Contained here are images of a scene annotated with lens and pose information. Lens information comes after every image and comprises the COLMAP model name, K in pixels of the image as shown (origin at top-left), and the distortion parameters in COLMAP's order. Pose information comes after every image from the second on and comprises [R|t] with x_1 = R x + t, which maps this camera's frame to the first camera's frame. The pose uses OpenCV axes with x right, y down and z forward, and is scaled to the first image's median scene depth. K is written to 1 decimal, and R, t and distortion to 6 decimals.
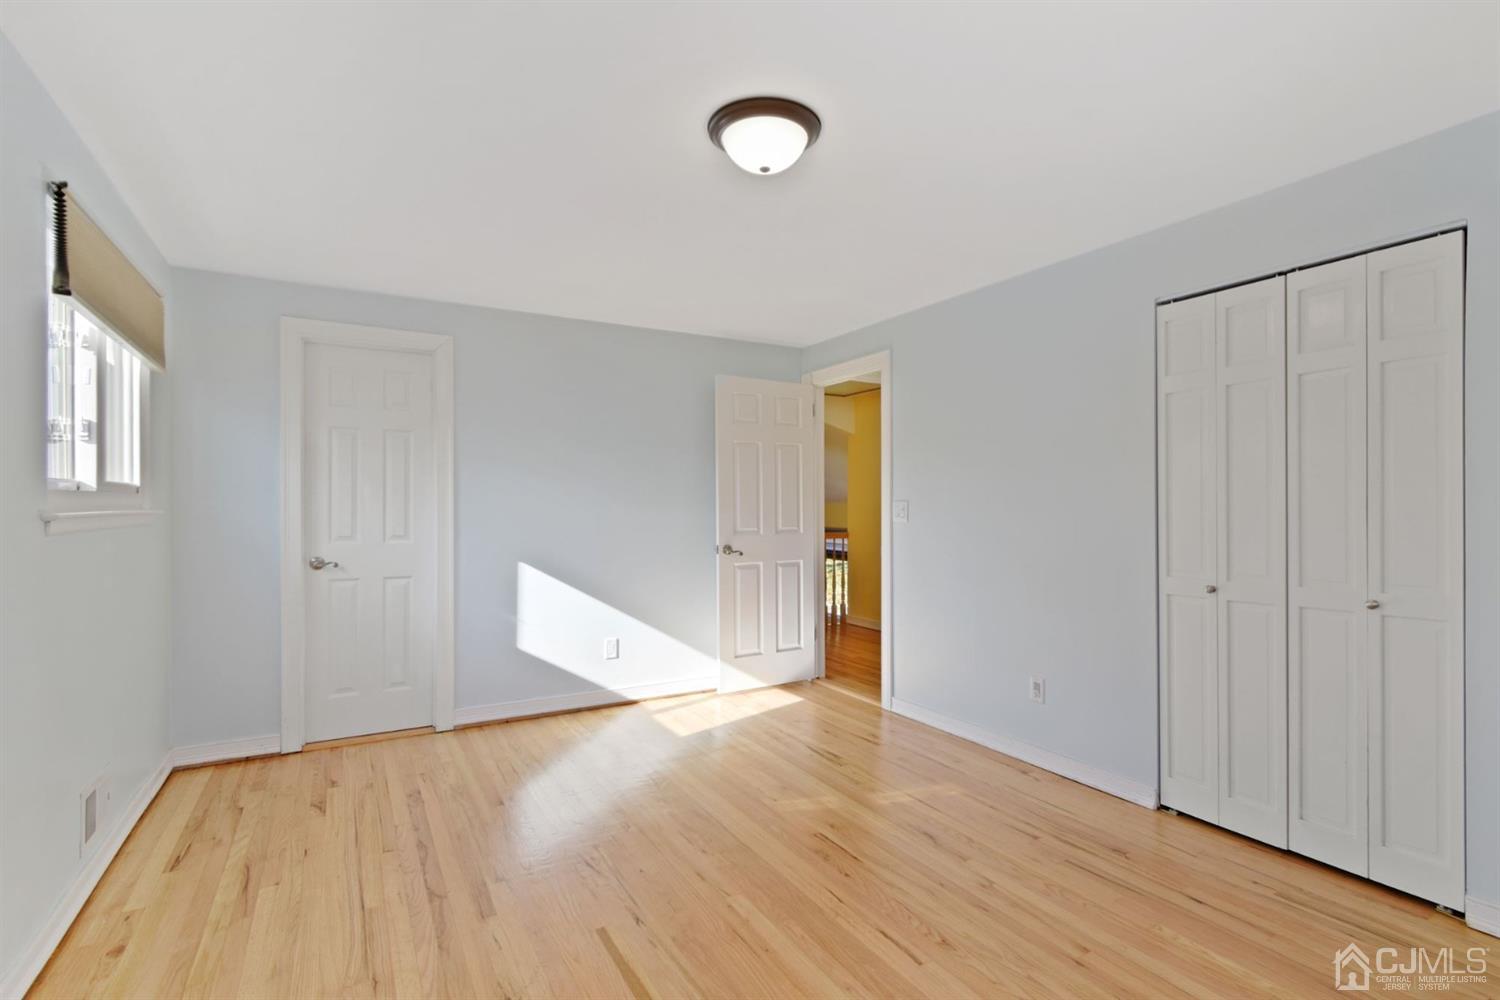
lens RADIAL K [[658.6, 0, 761.1], [0, 658.6, 496.7], [0, 0, 1]] dist [0.001868, -0.000322]
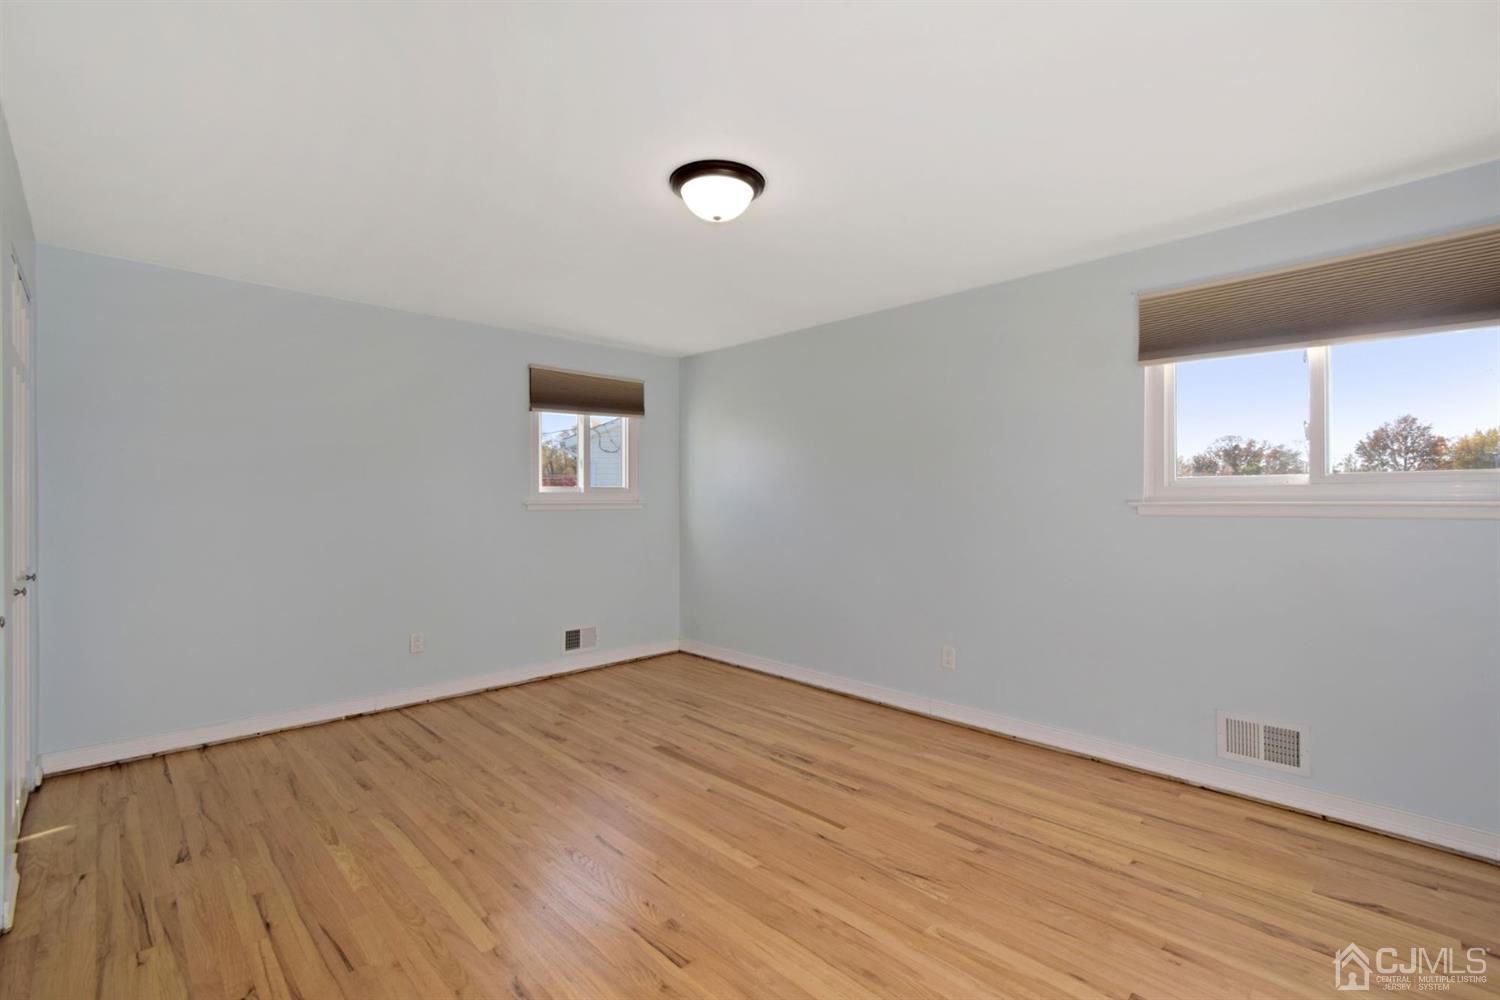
lens RADIAL K [[658.6, 0, 761.1], [0, 658.6, 496.7], [0, 0, 1]] dist [0.001868, -0.000322]
pose [[-0.965585, 0.002091, -0.260079, 0.230084], [0.004615, 0.999948, -0.009095, 0.021245], [0.260046, -0.009982, -0.965545, 2.072137]]
